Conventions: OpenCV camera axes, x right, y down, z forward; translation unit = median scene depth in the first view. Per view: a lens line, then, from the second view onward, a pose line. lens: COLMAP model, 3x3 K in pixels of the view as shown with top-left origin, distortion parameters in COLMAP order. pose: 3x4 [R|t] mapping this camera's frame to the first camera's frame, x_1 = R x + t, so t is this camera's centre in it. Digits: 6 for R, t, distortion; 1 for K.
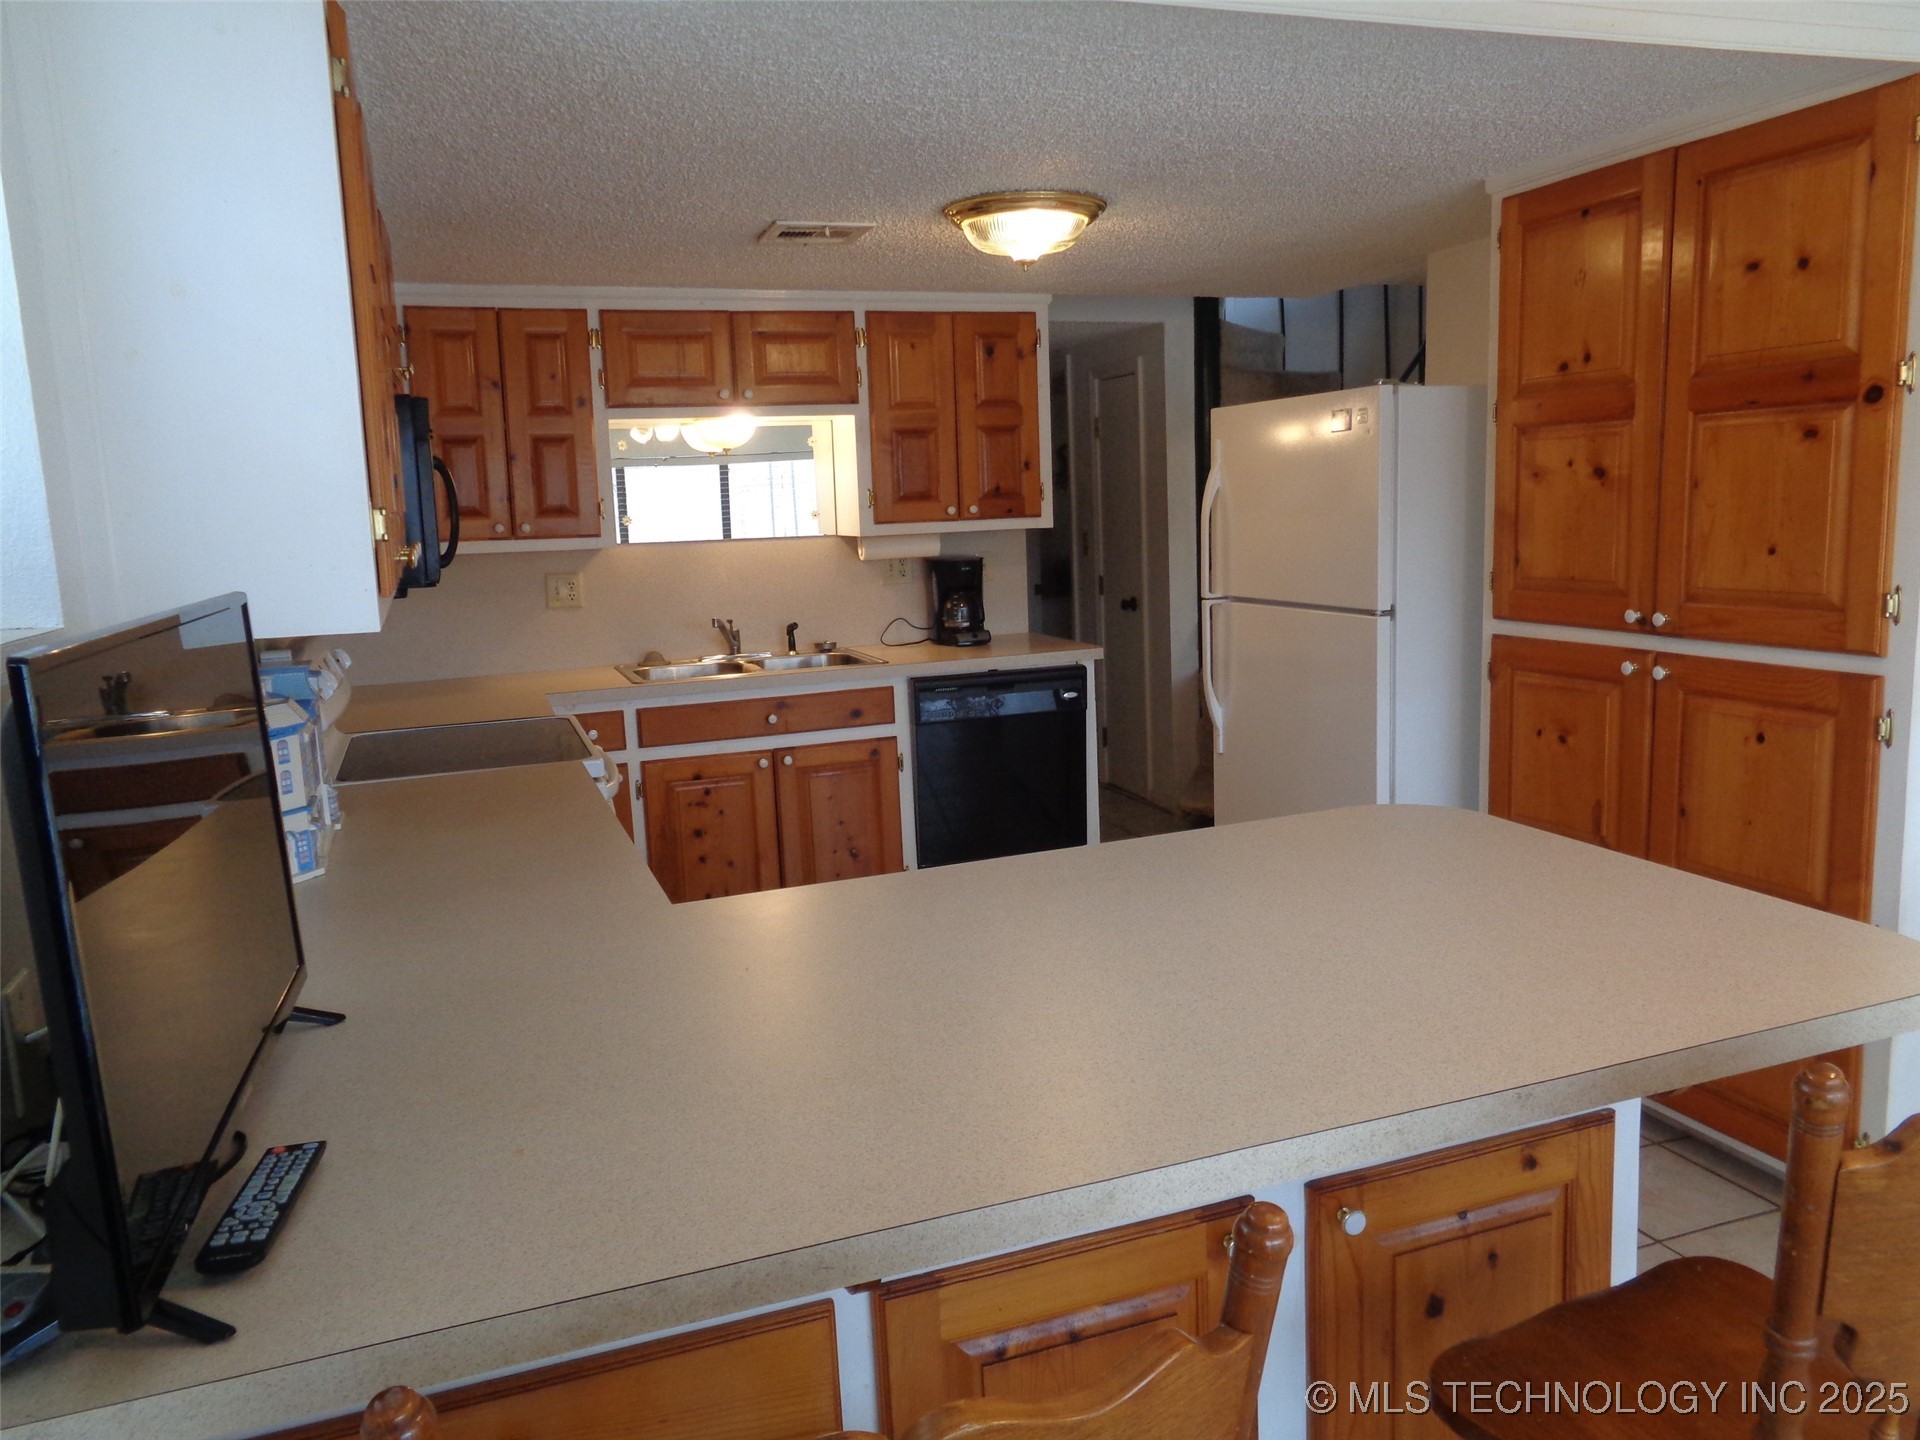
lens RADIAL K [[1438.4, 0, 965.5], [0, 1438.4, 722.0], [0, 0, 1]] dist [-0.000055, 0.002516]
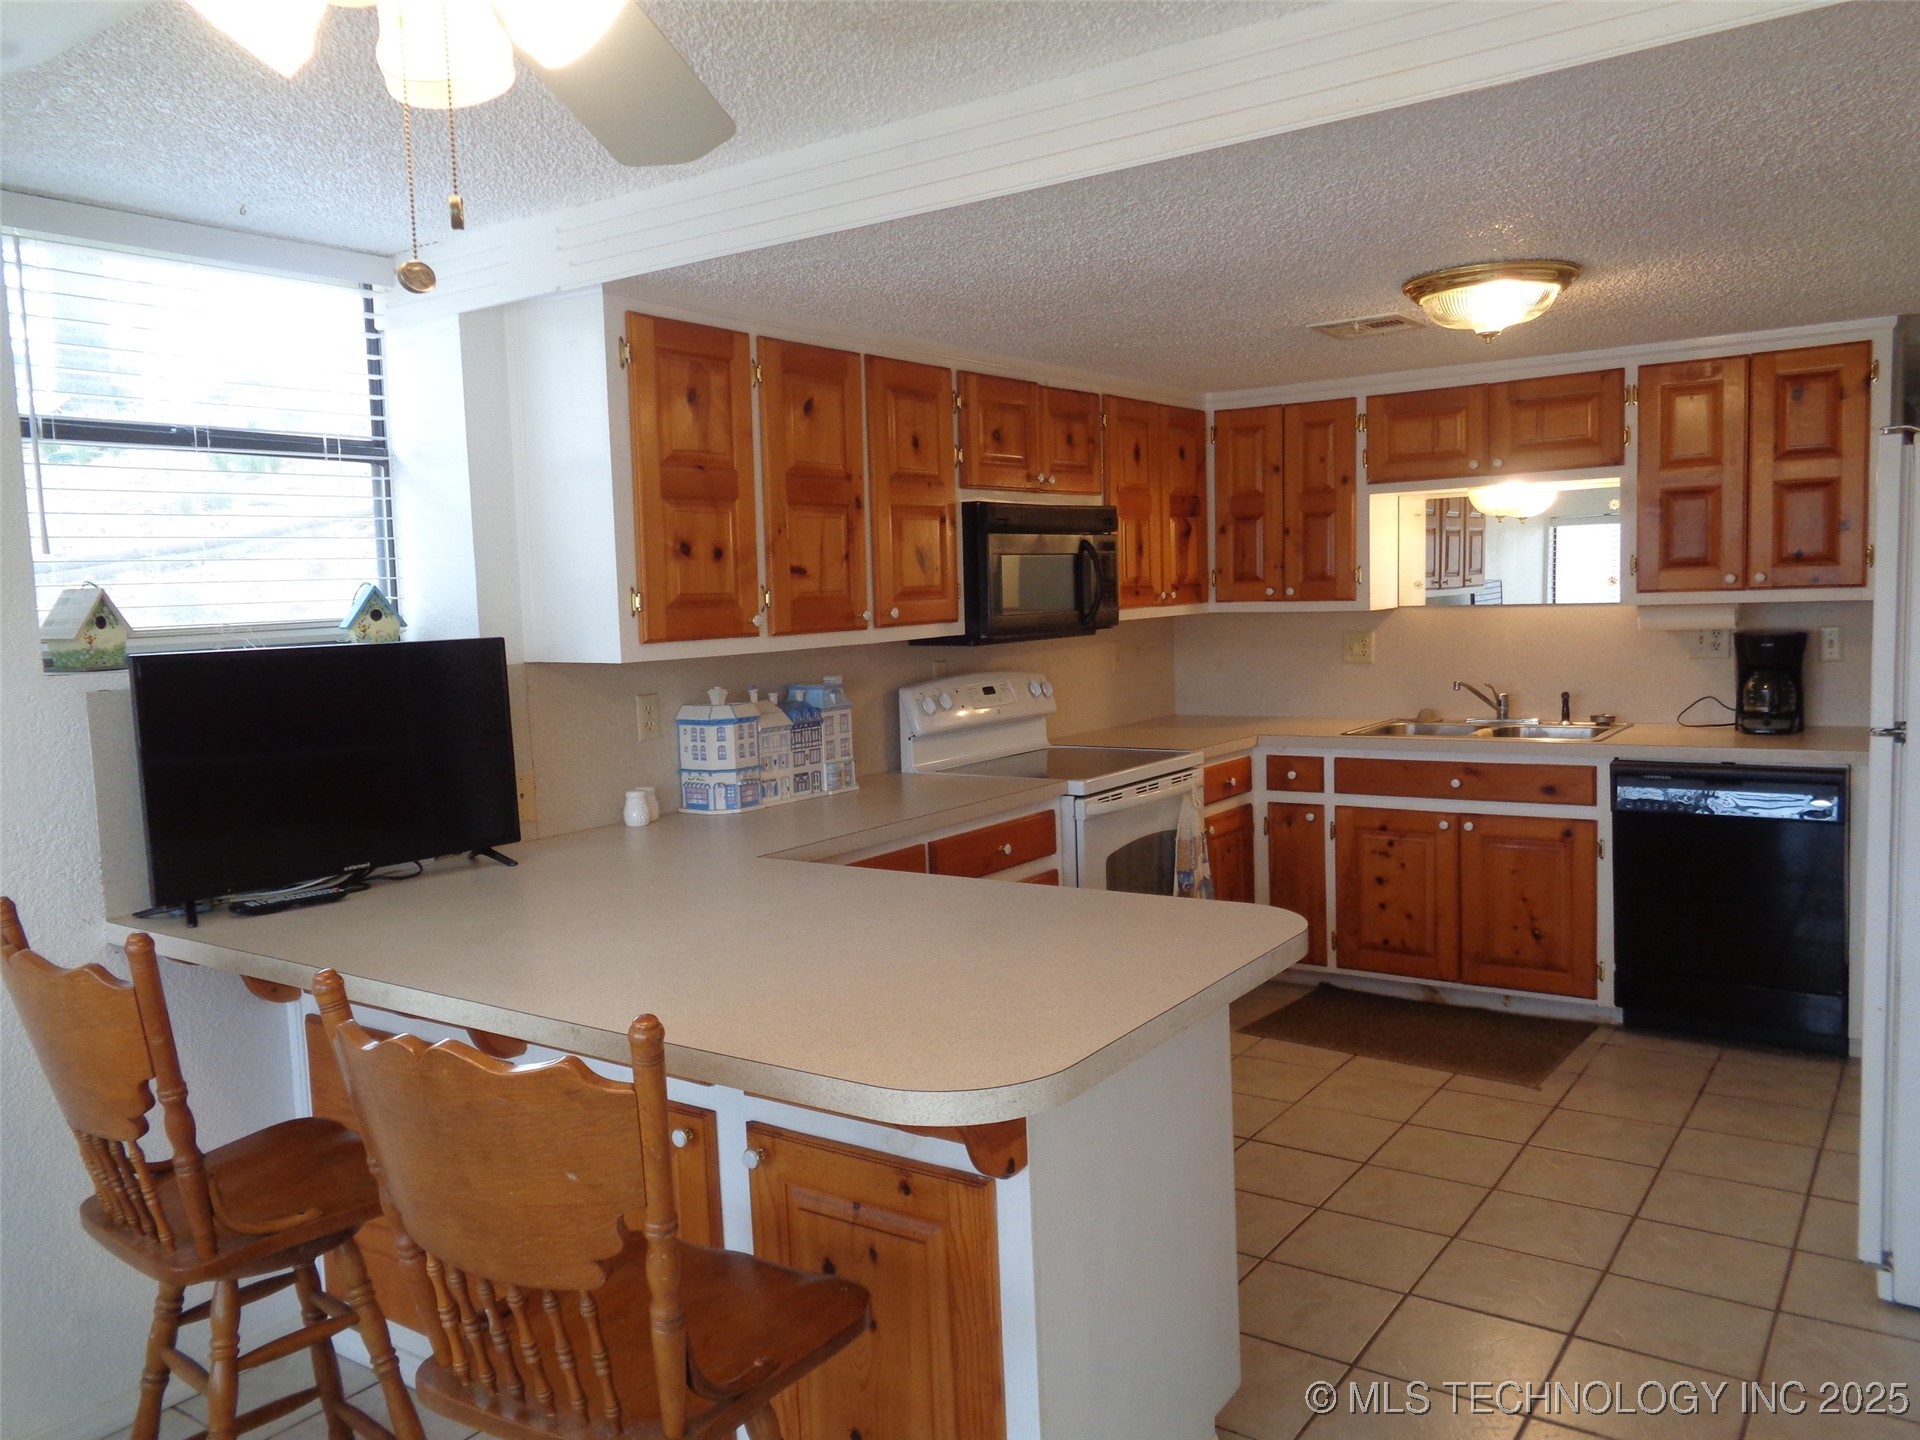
lens RADIAL K [[1438.4, 0, 971.5], [0, 1438.4, 720.7], [0, 0, 1]] dist [-0.000055, 0.002516]
pose [[0.569174, 0.093278, -0.816909, 0.492339], [-0.115144, 0.992796, 0.033136, -0.039771], [0.814115, 0.075202, 0.575814, 0.132243]]
